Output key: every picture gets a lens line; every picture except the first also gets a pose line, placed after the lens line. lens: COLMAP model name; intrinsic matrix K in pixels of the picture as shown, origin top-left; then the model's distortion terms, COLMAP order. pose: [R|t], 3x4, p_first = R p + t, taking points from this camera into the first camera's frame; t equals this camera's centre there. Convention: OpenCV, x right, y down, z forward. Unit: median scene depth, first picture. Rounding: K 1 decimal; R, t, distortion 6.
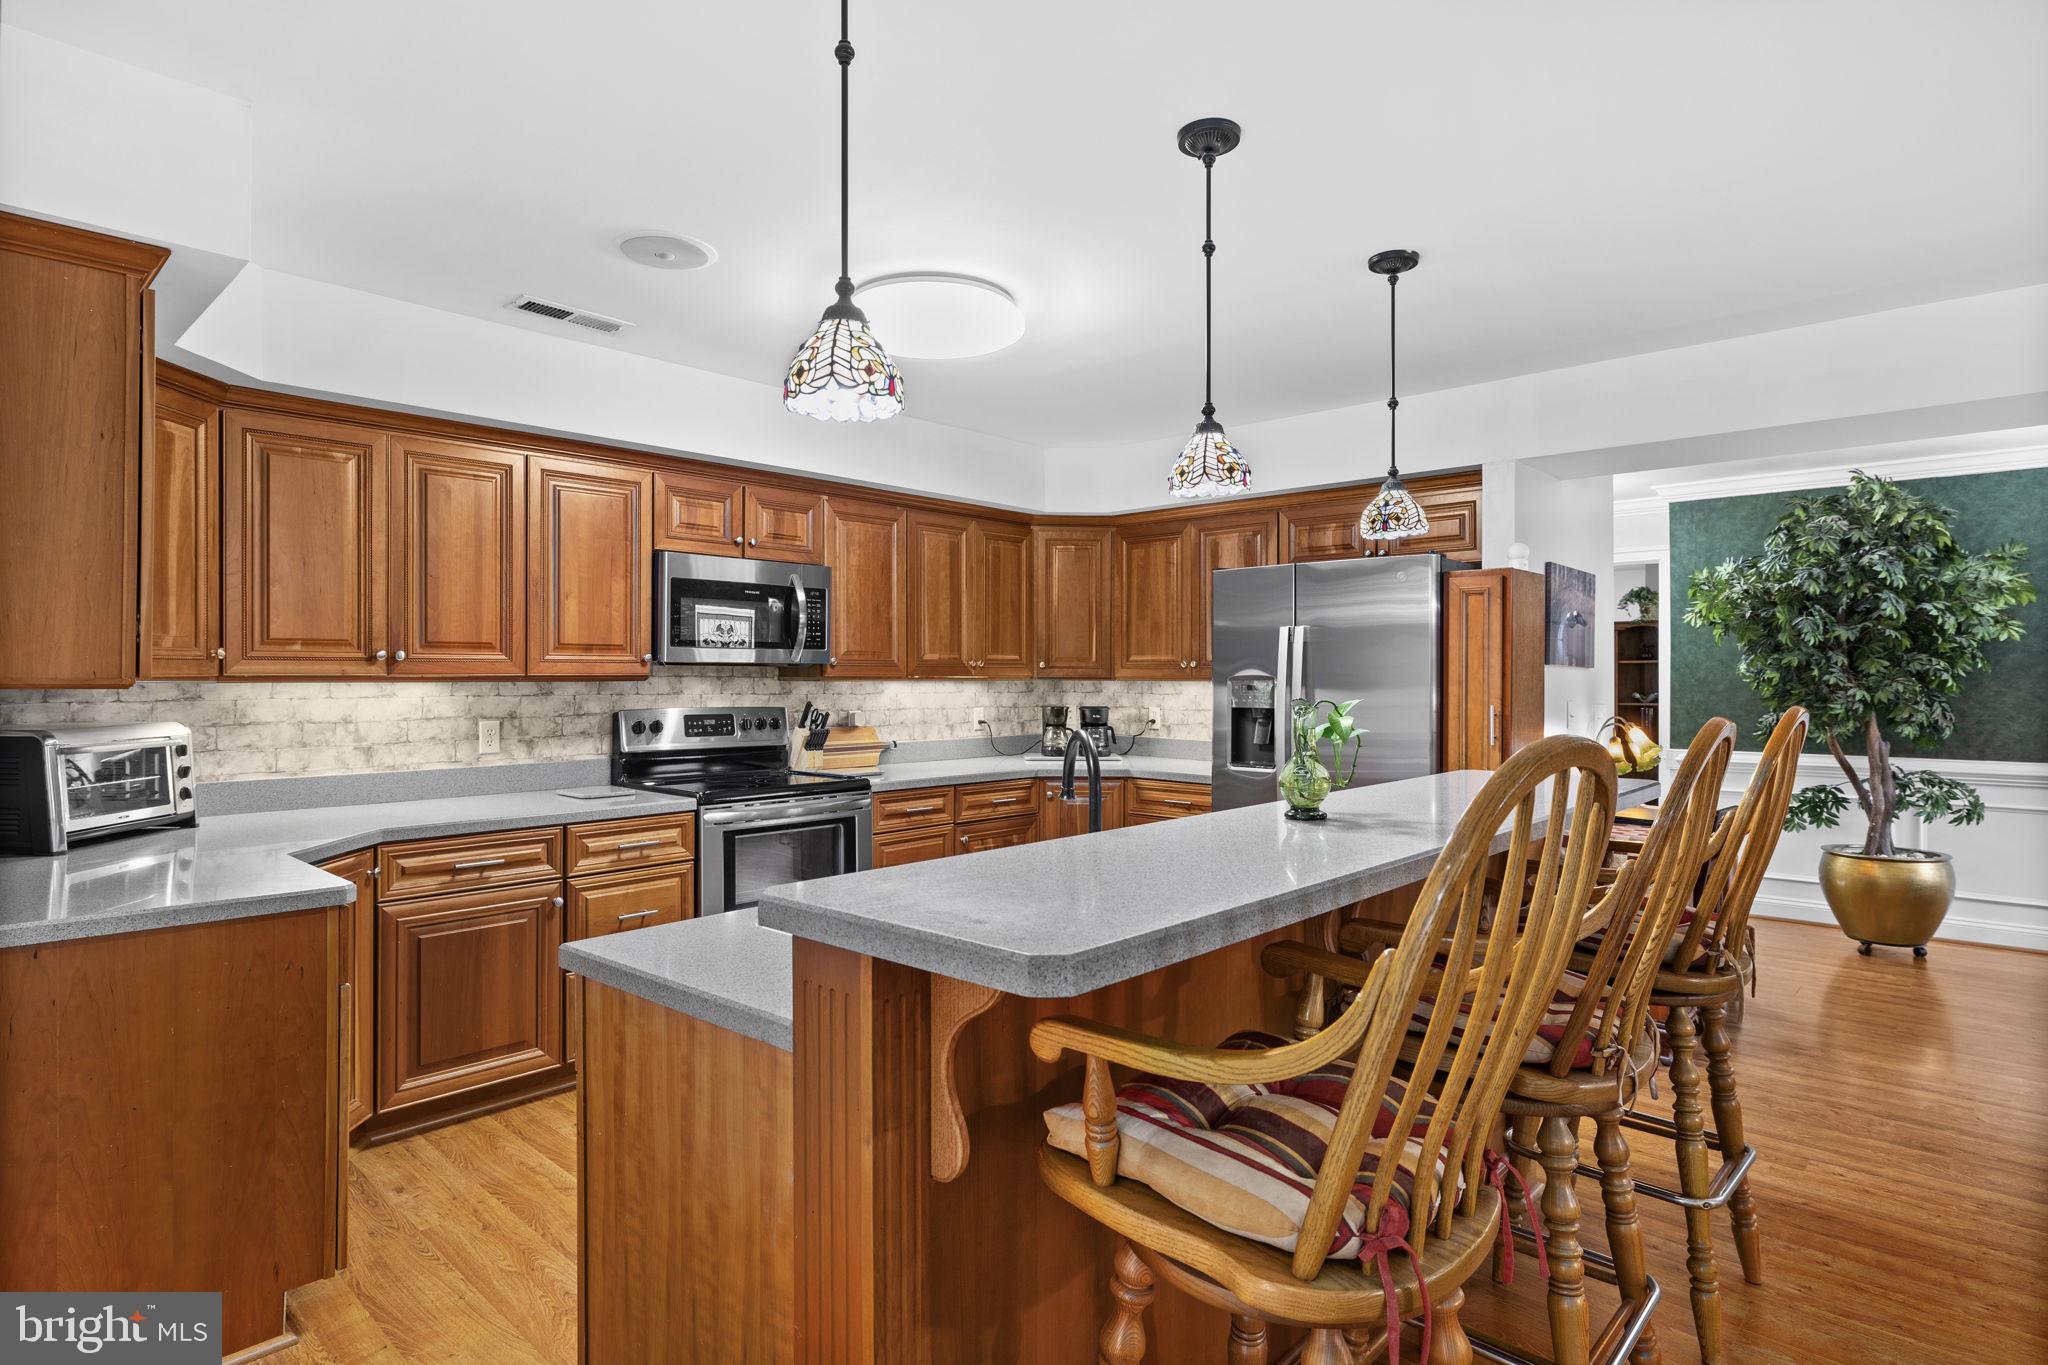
lens RADIAL K [[1081.7, 0, 1018.8], [0, 1081.7, 674.6], [0, 0, 1]] dist [-0.001928, 0.000906]
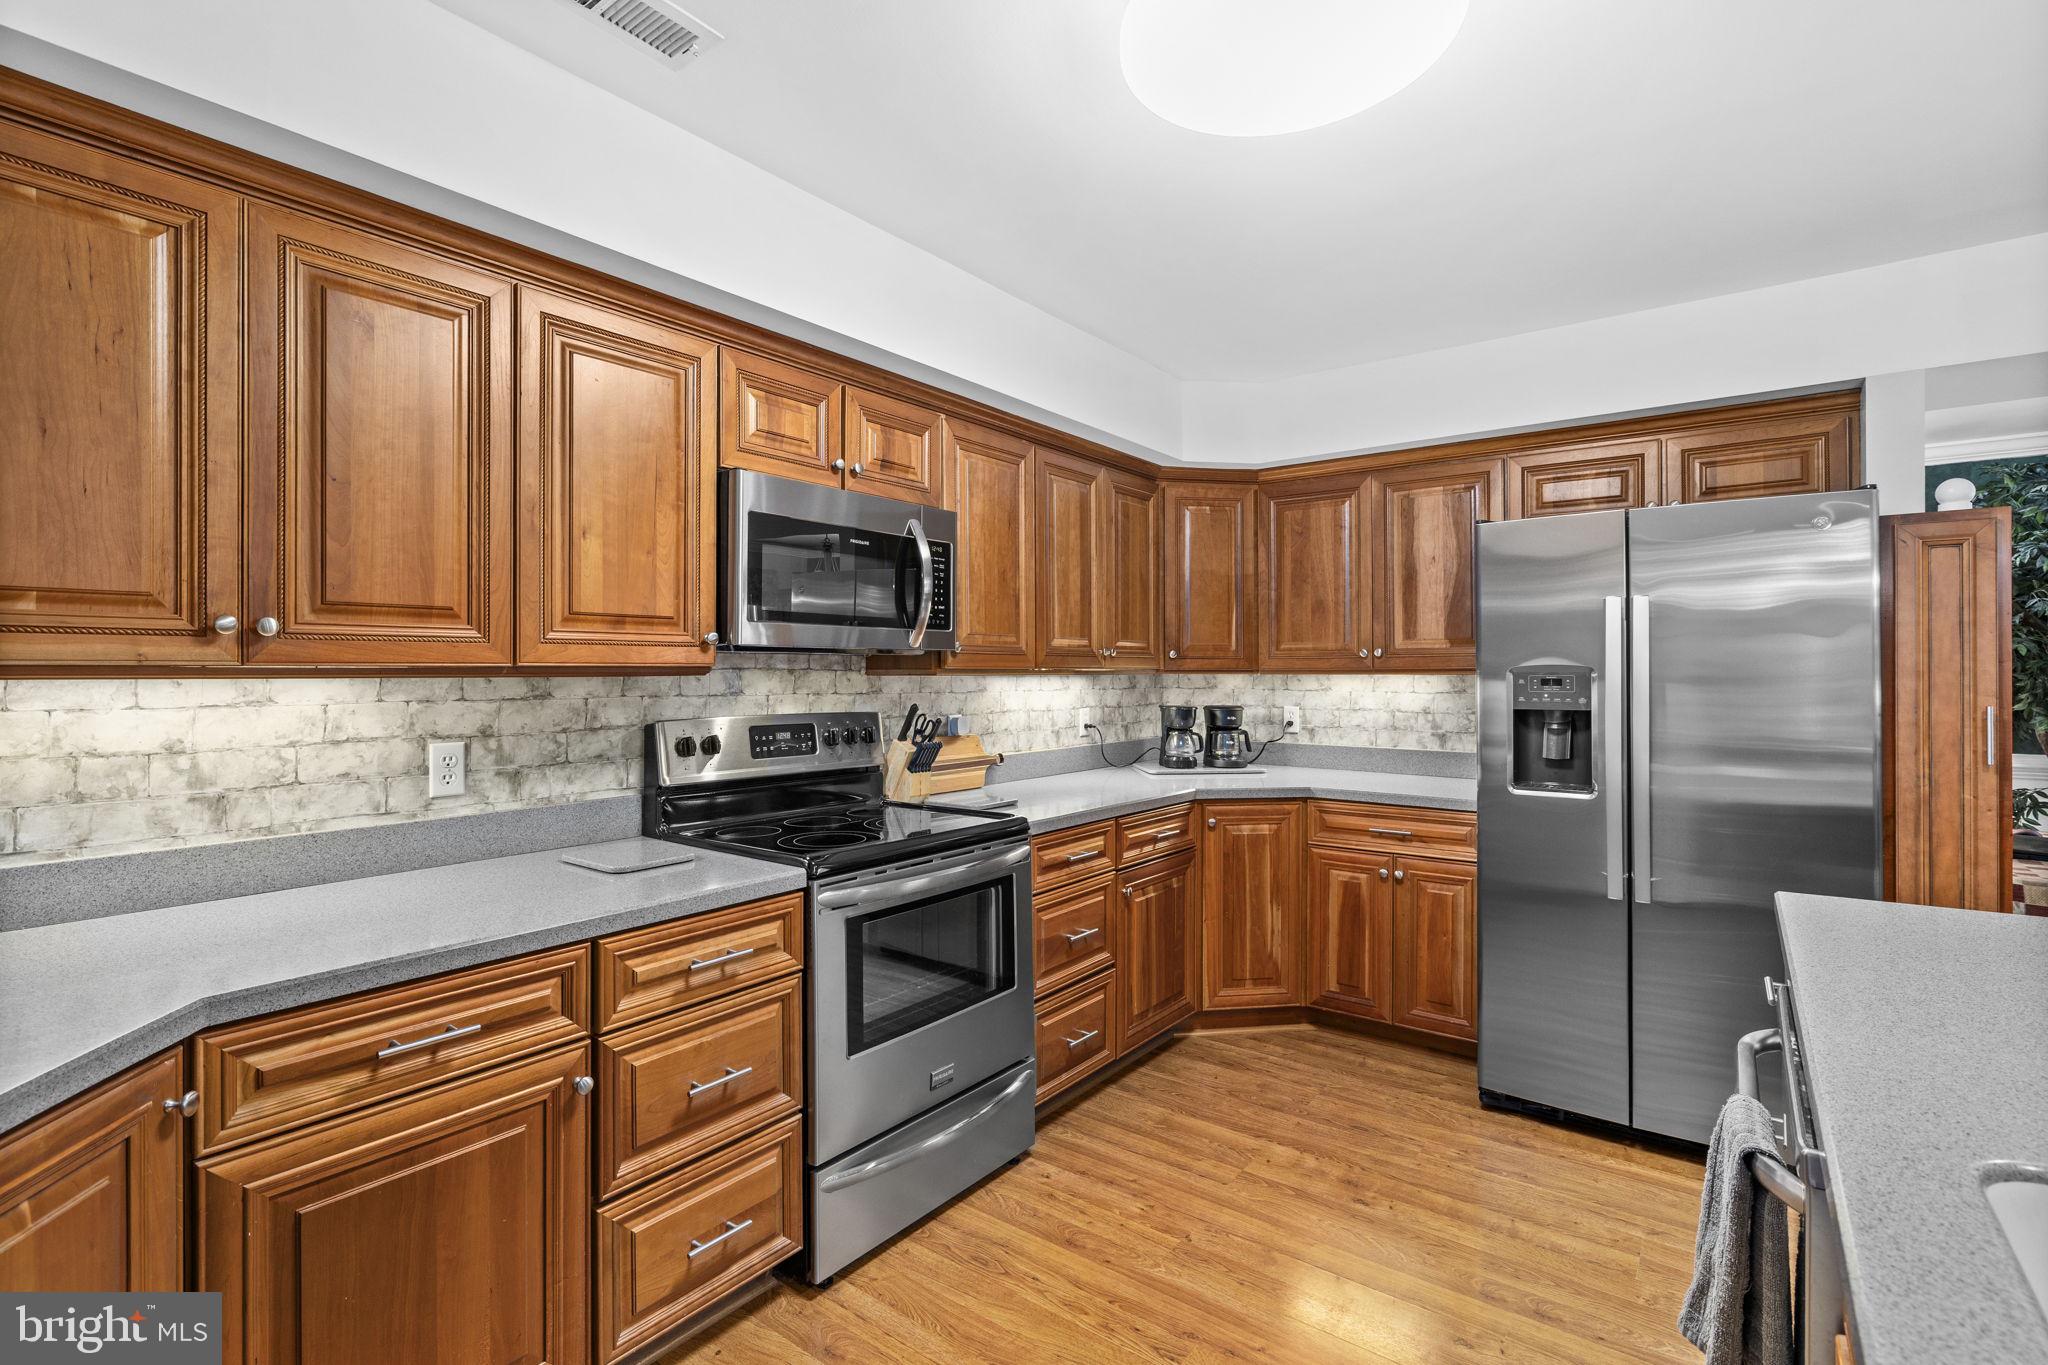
lens RADIAL K [[955.6, 0, 1026.7], [0, 955.6, 667.8], [0, 0, 1]] dist [-0.008791, 0.001757]
pose [[0.995363, -0.002826, 0.096149, -0.224451], [0.003185, 0.999989, -0.003582, 0.004293], [-0.096138, 0.003871, 0.995360, 0.451685]]
